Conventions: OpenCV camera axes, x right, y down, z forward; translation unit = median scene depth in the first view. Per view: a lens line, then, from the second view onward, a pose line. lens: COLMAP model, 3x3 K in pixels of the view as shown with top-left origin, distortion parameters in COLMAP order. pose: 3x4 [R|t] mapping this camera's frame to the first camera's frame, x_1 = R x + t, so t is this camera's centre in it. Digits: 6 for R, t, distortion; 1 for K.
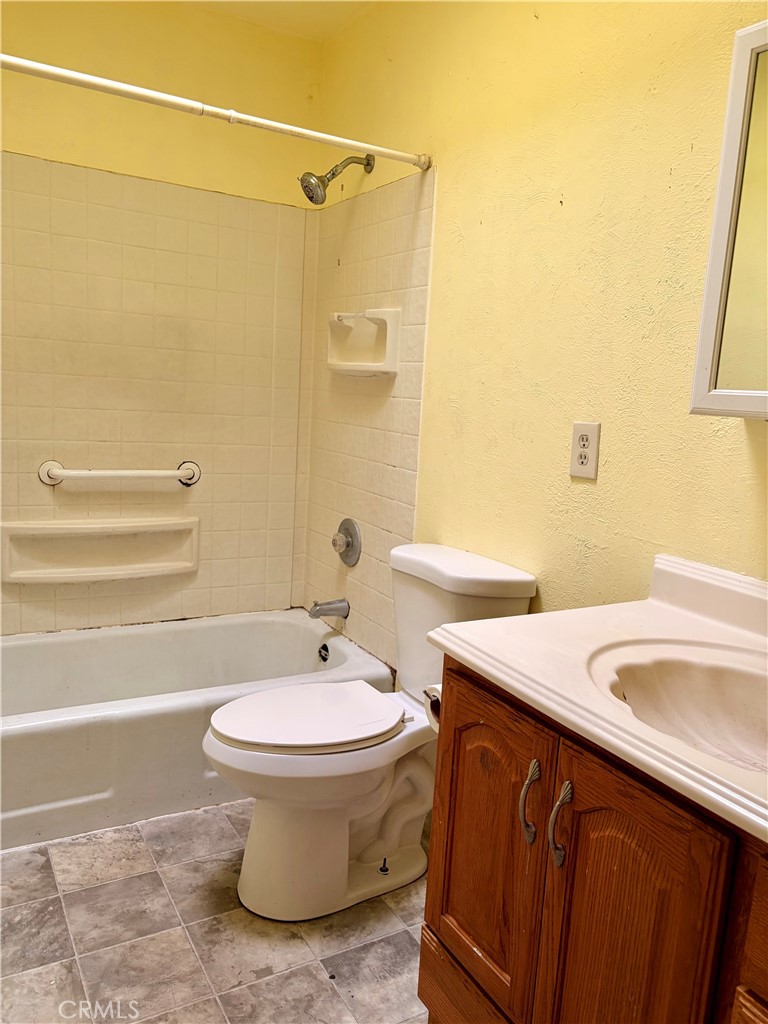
lens RADIAL K [[778.8, 0, 379.4], [0, 778.8, 516.6], [0, 0, 1]] dist [0.070292, -0.121333]
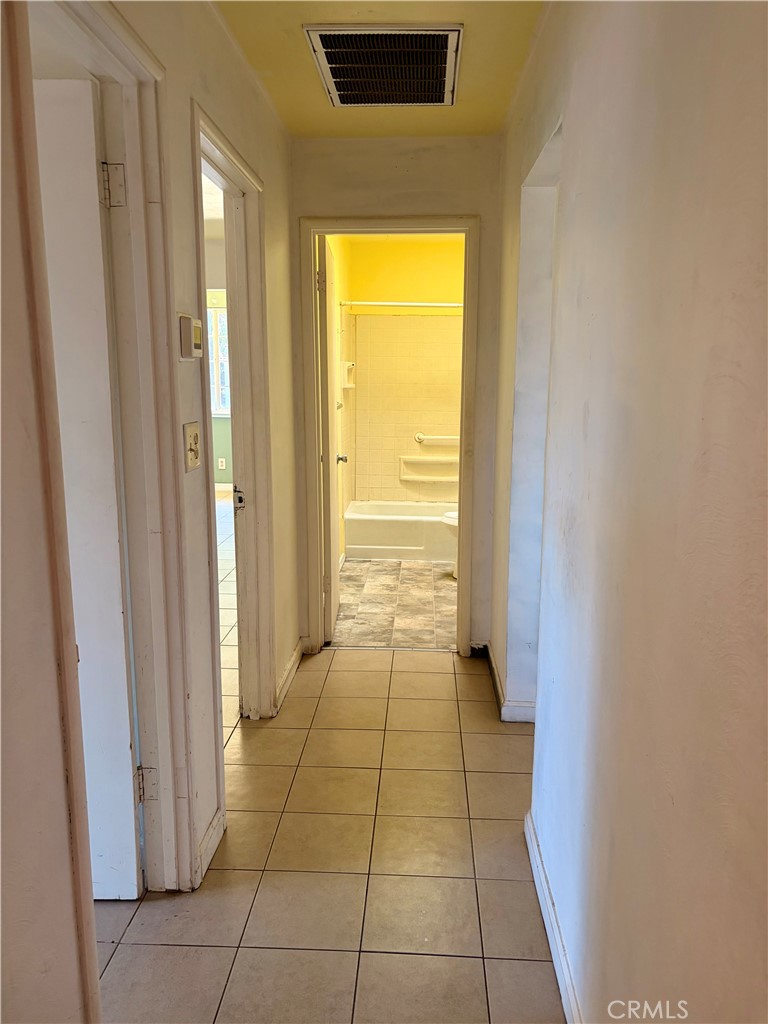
lens RADIAL K [[778.8, 0, 379.4], [0, 778.8, 516.6], [0, 0, 1]] dist [0.070292, -0.121333]
pose [[0.837493, 0.041723, -0.544853, 0.841718], [-0.045887, 0.998929, 0.005963, 0.189124], [0.544518, 0.020008, 0.838510, -1.149888]]
